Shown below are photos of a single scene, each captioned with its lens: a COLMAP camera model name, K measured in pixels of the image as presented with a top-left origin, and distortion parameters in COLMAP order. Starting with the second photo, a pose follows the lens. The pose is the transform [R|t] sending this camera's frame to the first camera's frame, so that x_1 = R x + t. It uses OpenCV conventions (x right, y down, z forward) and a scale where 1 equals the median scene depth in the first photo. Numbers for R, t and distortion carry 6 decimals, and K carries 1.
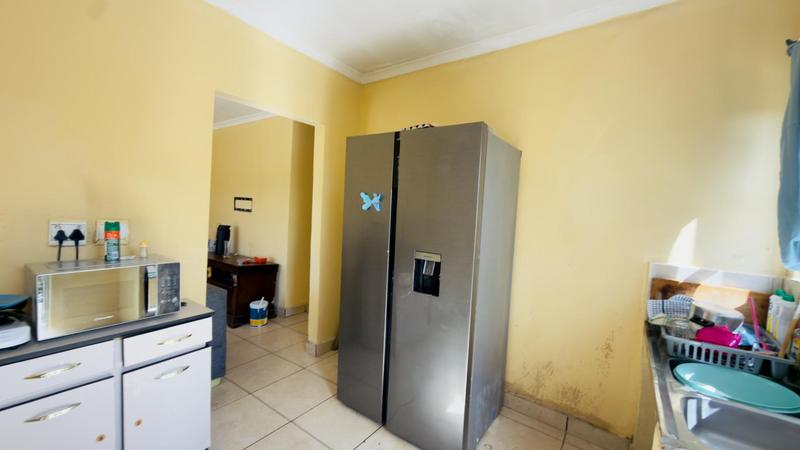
lens RADIAL K [[315.4, 0, 399.5], [0, 315.4, 228.1], [0, 0, 1]] dist [-0.004664, -0.000668]
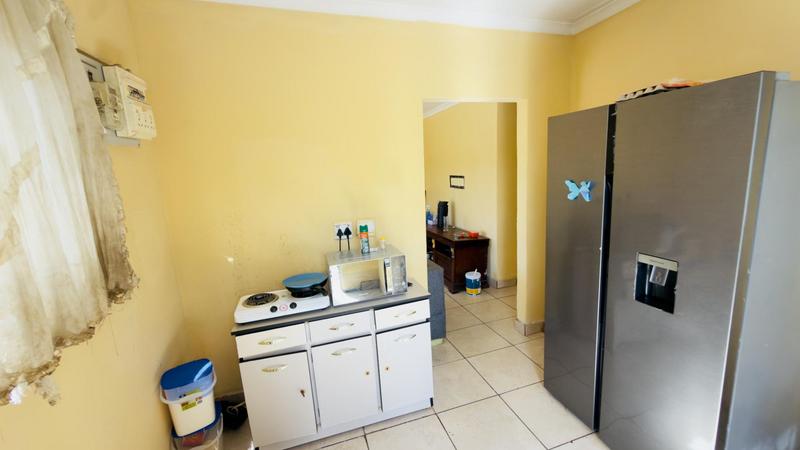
lens RADIAL K [[315.4, 0, 402.8], [0, 315.4, 223.6], [0, 0, 1]] dist [-0.004664, -0.000668]
pose [[0.790301, 0.008628, -0.612658, 0.060044], [0.069142, 0.992258, 0.103165, -0.115323], [0.608805, -0.123891, 0.783586, 0.005688]]
